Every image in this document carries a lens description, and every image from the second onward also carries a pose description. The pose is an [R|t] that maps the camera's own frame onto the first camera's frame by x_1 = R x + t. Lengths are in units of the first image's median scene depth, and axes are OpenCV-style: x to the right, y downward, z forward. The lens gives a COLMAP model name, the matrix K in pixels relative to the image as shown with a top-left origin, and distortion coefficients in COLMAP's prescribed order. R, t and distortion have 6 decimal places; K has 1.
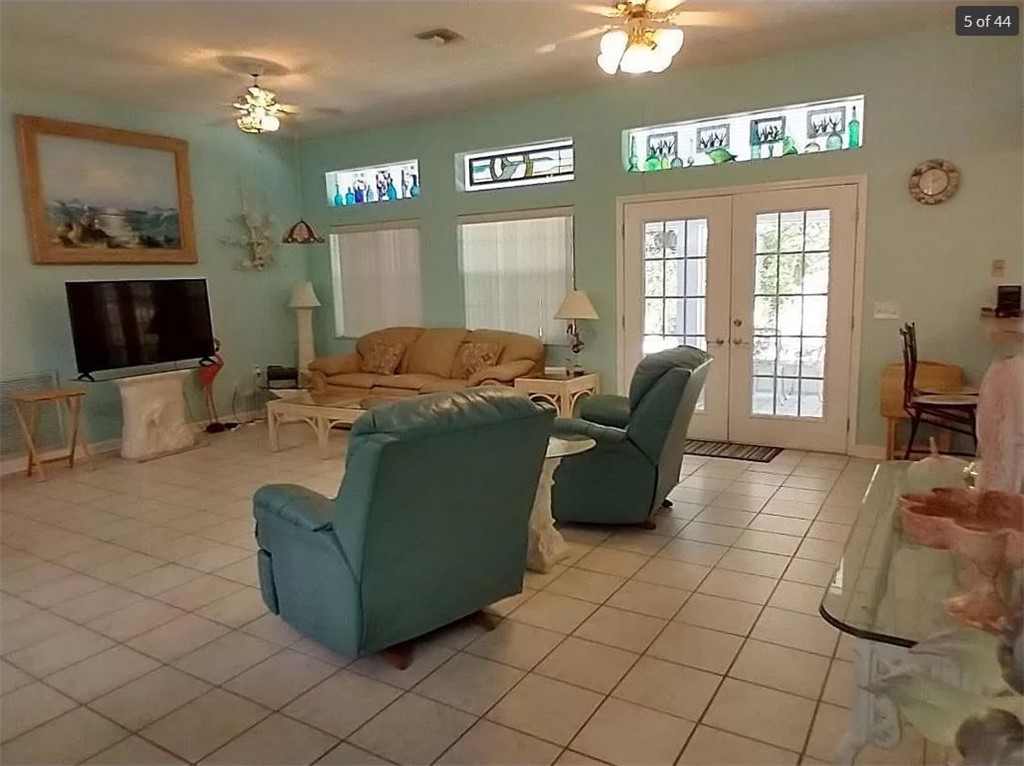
lens RADIAL K [[753.2, 0, 516.1], [0, 753.2, 378.9], [0, 0, 1]] dist [0.083838, -0.005219]
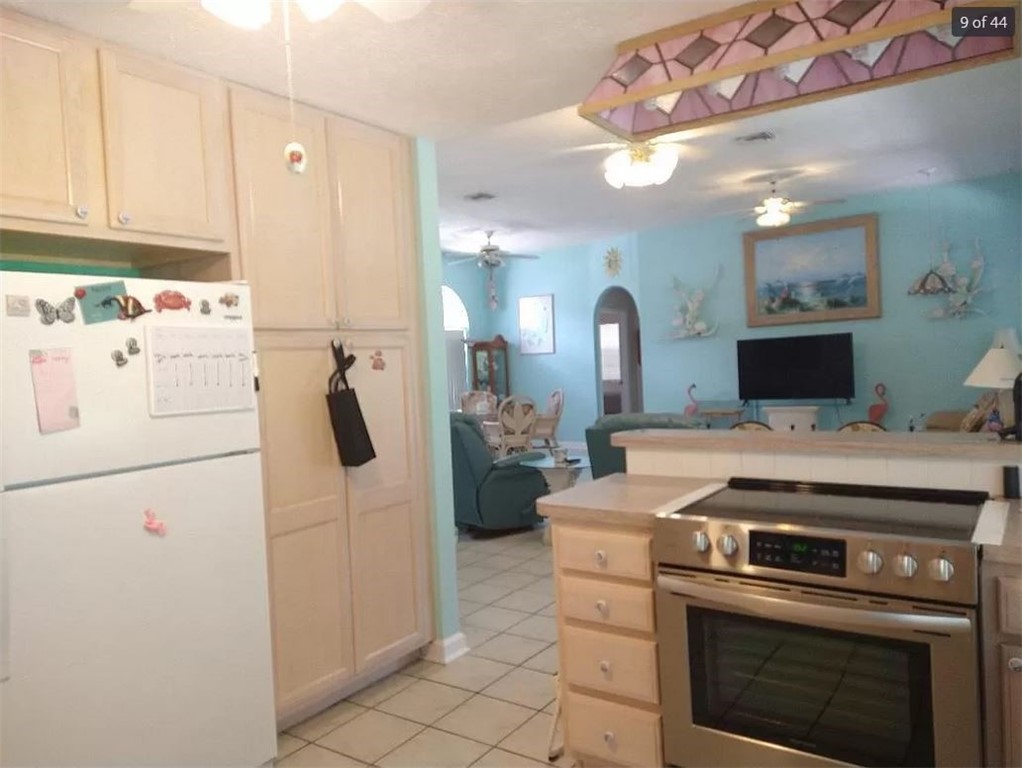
lens RADIAL K [[751.7, 0, 515.2], [0, 751.7, 379.6], [0, 0, 1]] dist [0.083838, -0.005219]
pose [[-0.026867, 0.065083, -0.997518, 0.768399], [-0.083625, 0.994234, 0.067121, -0.095732], [0.996135, 0.085221, -0.021270, 0.522014]]
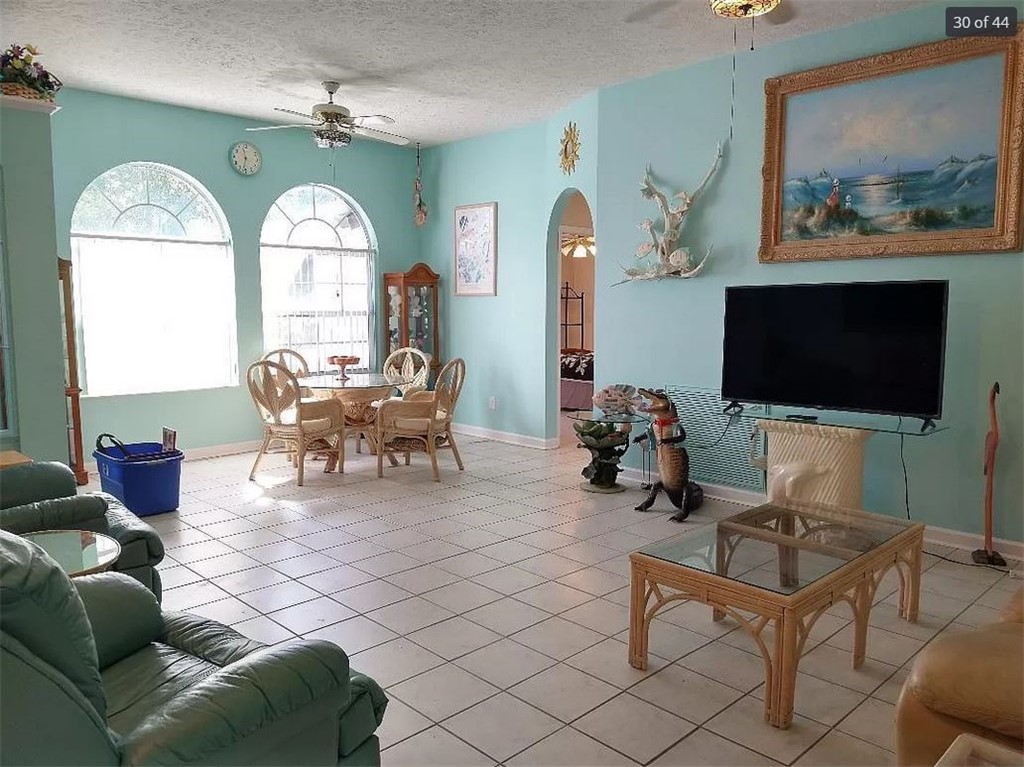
lens RADIAL K [[759.2, 0, 510.6], [0, 759.2, 389.2], [0, 0, 1]] dist [-0.023948, -0.009969]
pose [[-0.220116, 0.141561, -0.965147, 0.184945], [-0.125057, 0.977154, 0.171843, -0.108224], [0.967424, 0.158524, -0.197384, 0.817454]]
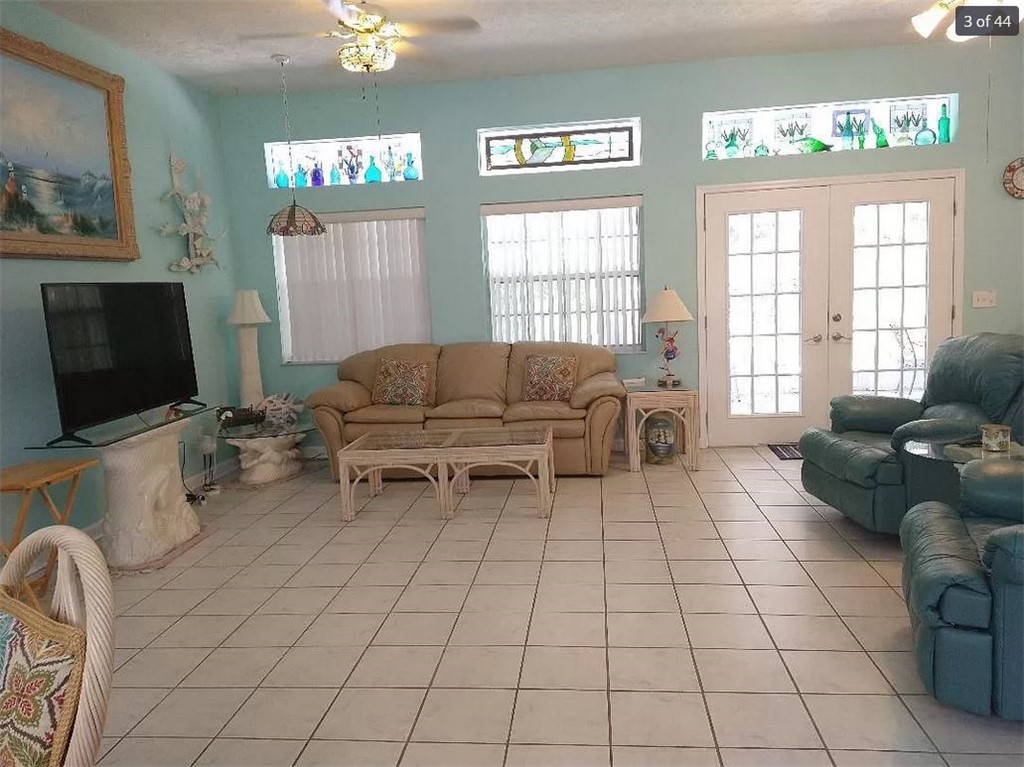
lens RADIAL K [[753.2, 0, 503.5], [0, 753.2, 384.6], [0, 0, 1]] dist [0.083838, -0.005219]
pose [[0.894092, -0.068902, 0.442552, -0.457938], [0.077994, 0.996951, -0.002354, -0.017385], [-0.441040, 0.036621, 0.896740, 0.270601]]
